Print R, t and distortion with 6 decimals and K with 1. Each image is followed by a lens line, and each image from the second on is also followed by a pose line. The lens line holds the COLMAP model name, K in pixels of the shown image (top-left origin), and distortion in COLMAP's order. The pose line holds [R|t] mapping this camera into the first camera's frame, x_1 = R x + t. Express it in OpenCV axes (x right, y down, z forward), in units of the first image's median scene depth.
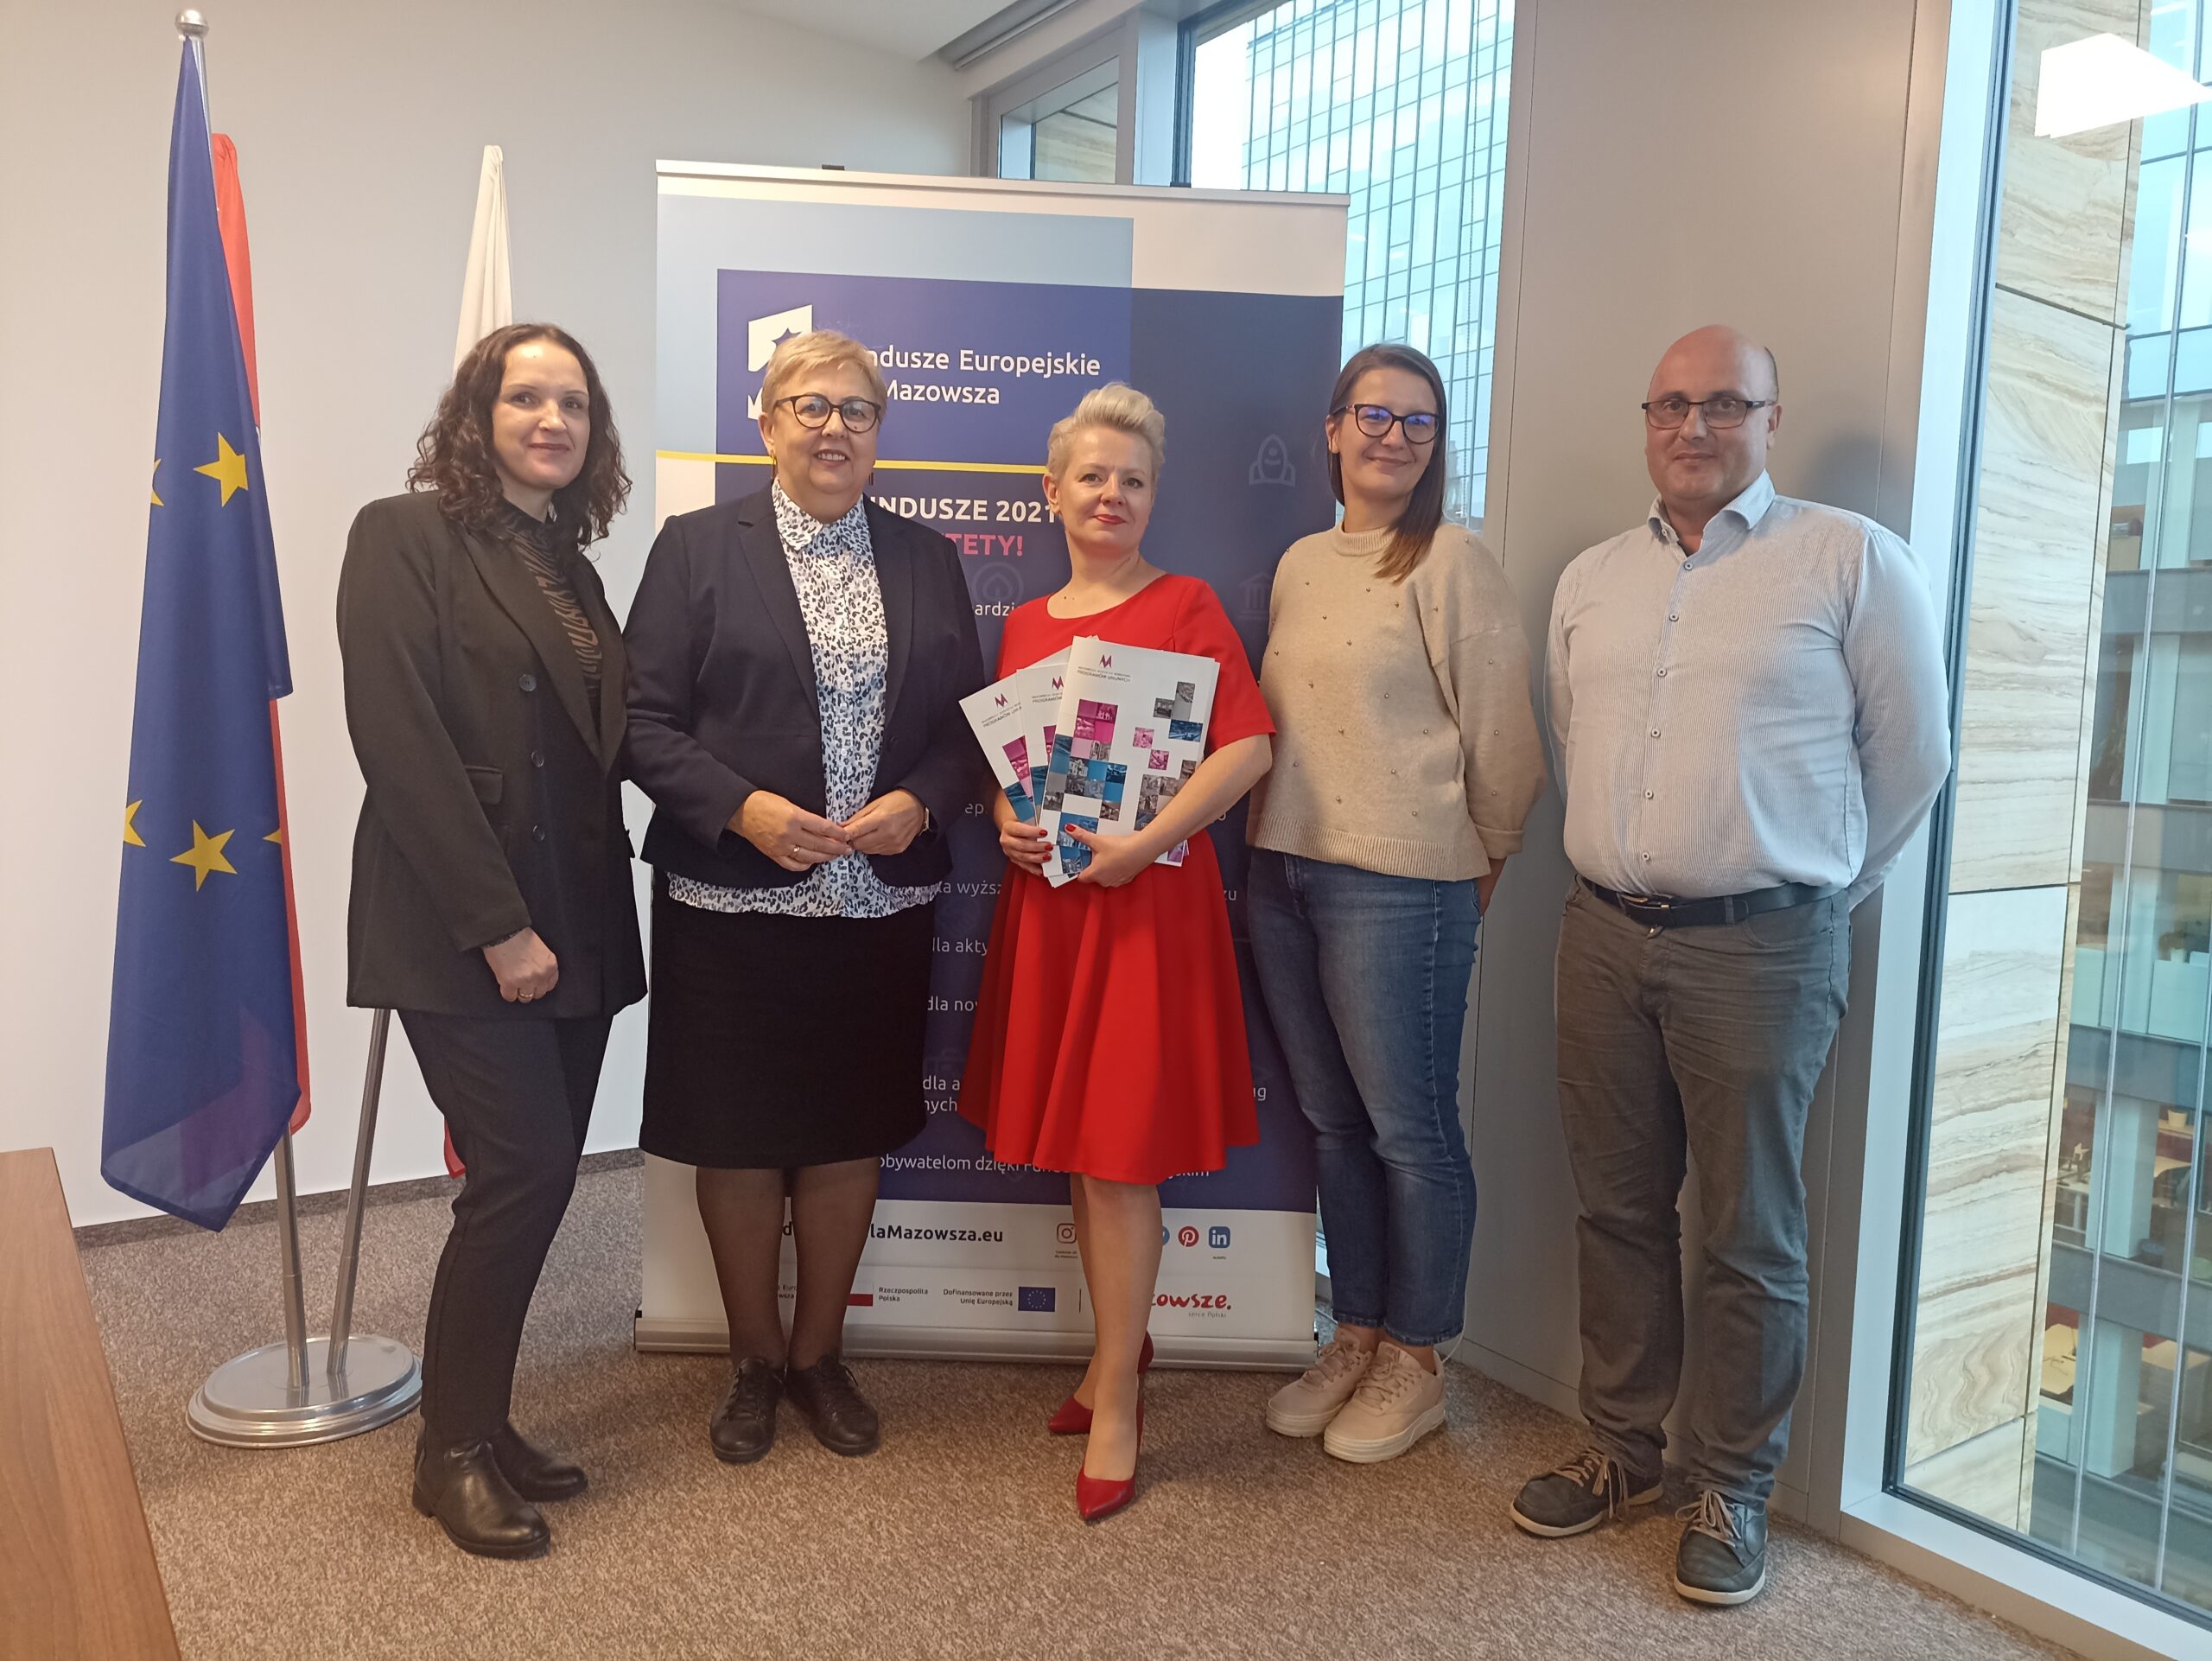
lens RADIAL K [[1614.4, 0, 1098.0], [0, 1614.4, 819.0], [0, 0, 1]] dist [0.066617, -0.075761]
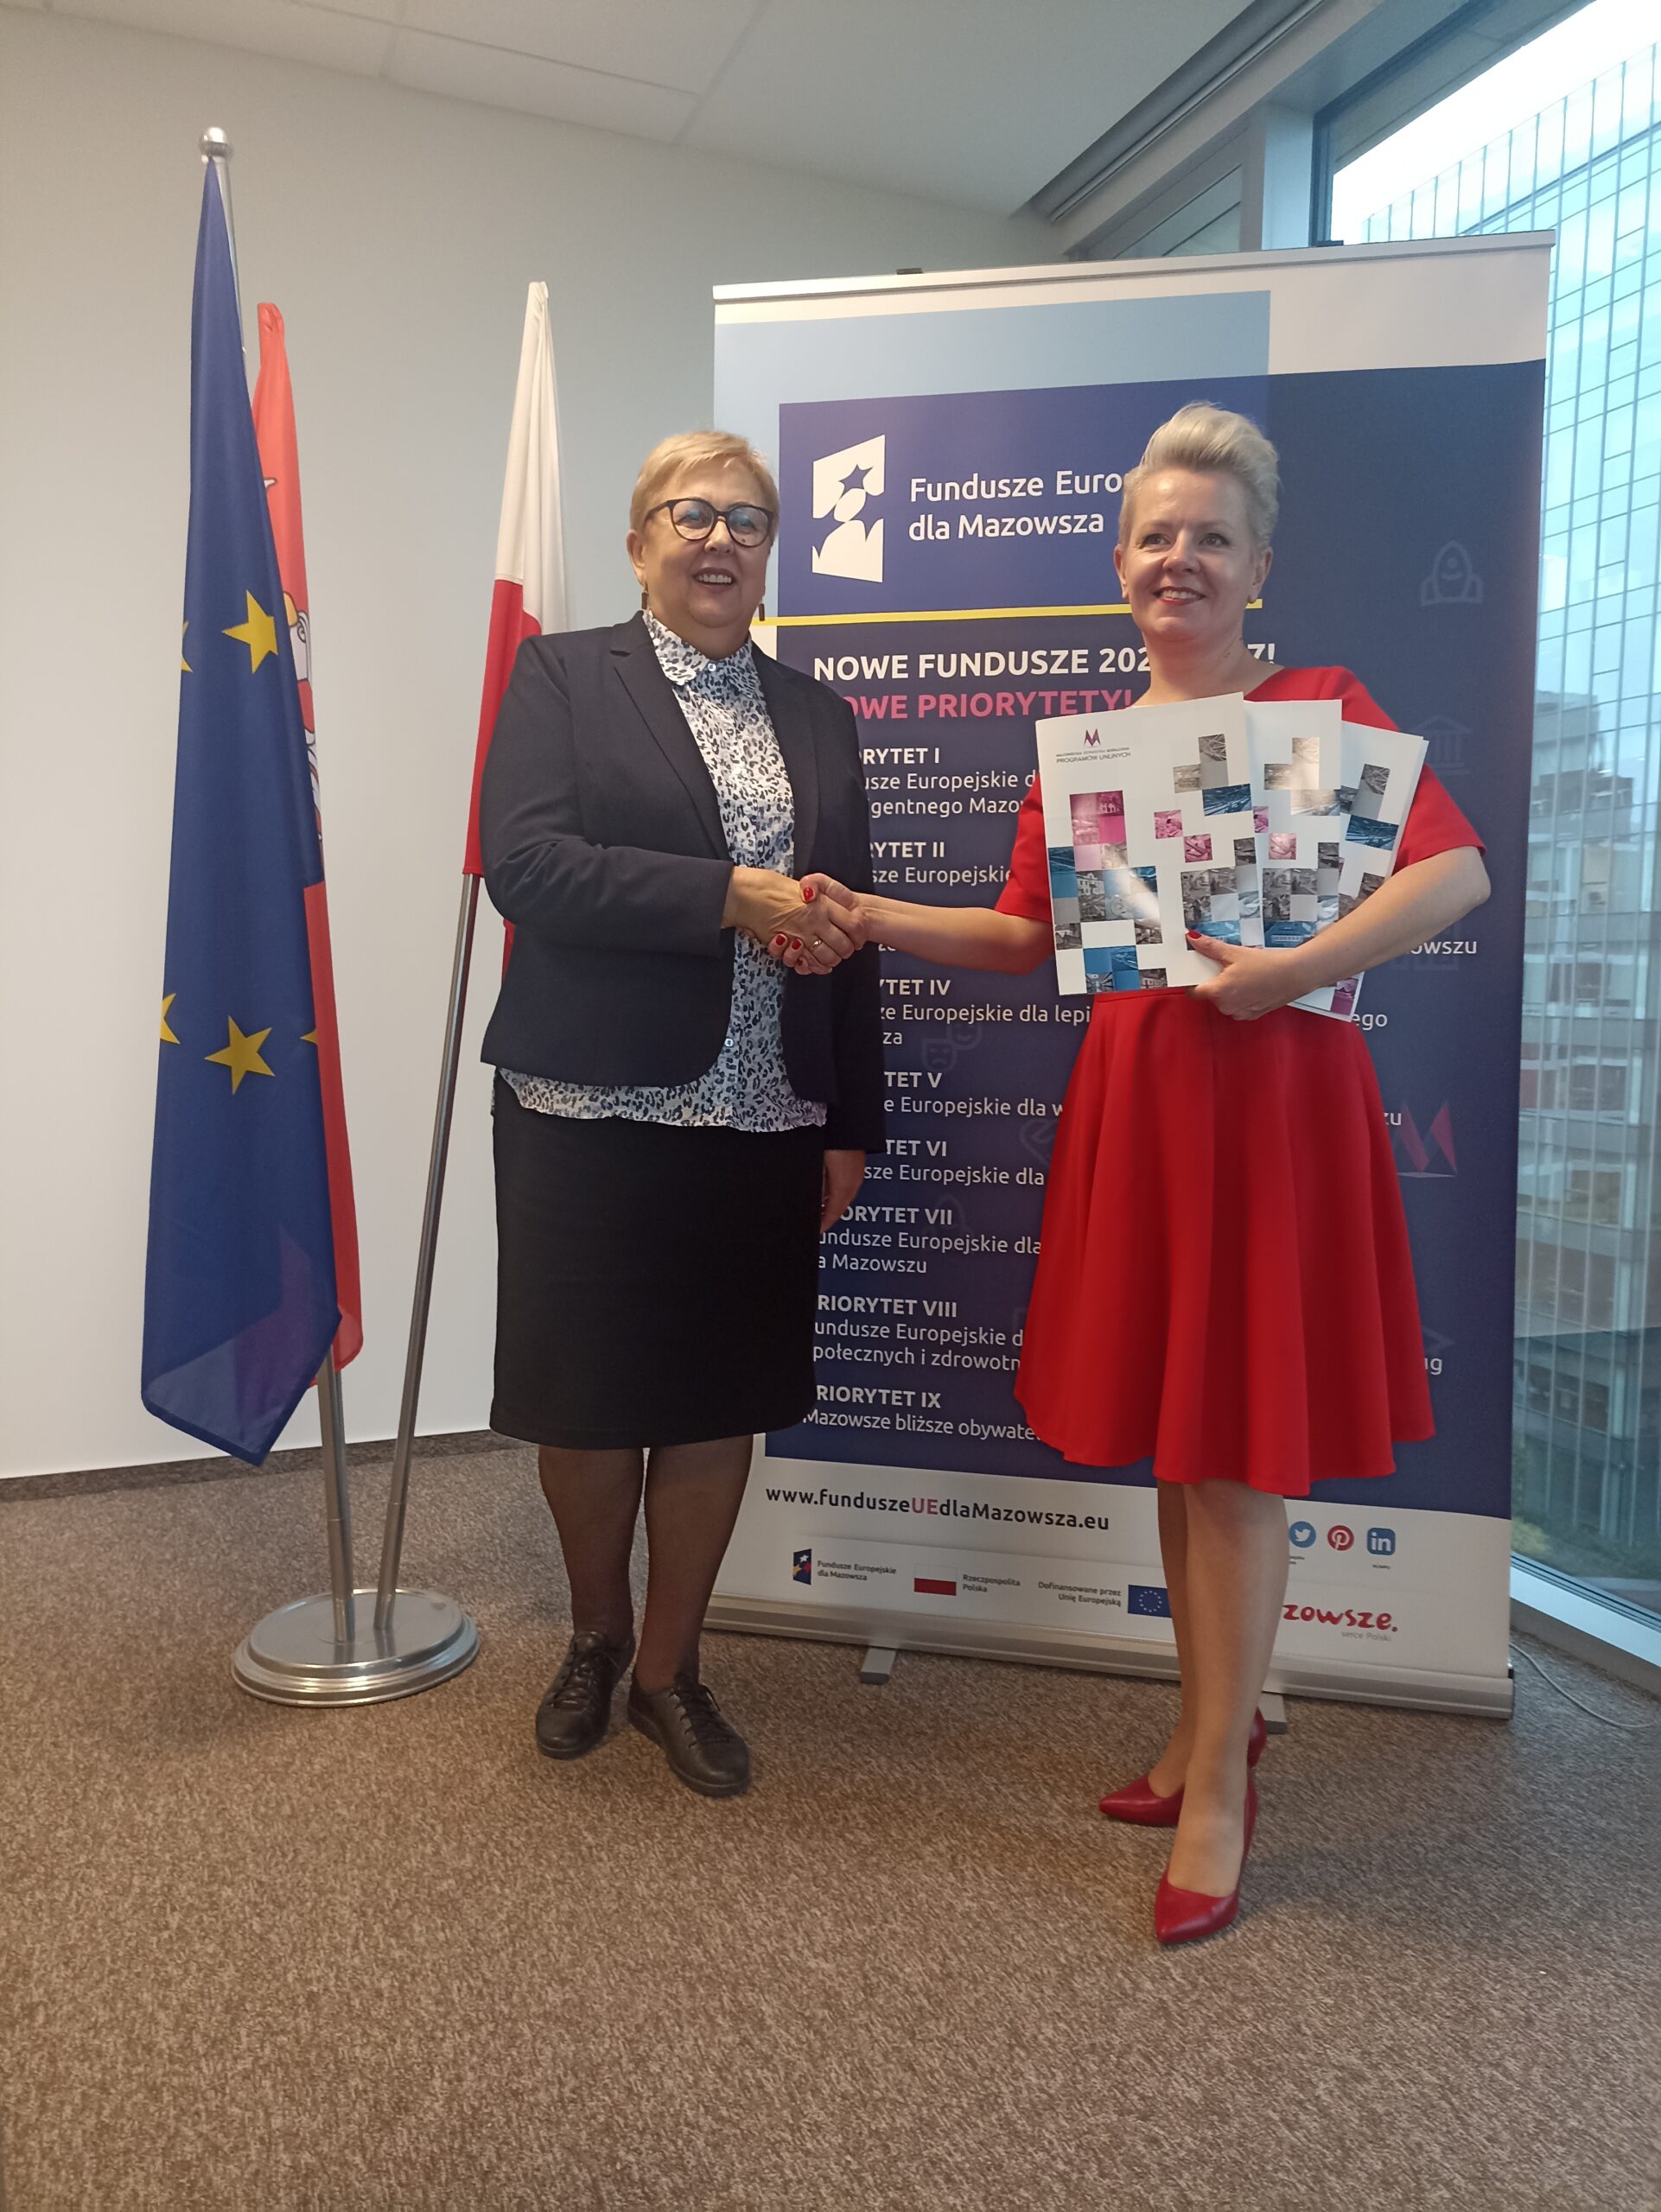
lens RADIAL K [[1614.4, 0, 827.2], [0, 1614.4, 1103.4], [0, 0, 1]] dist [0.066617, -0.075761]
pose [[0.975473, -0.002154, -0.220110, -0.017775], [0.000913, 0.999983, -0.005738, 0.051309], [0.220118, 0.005396, 0.975458, 0.169035]]
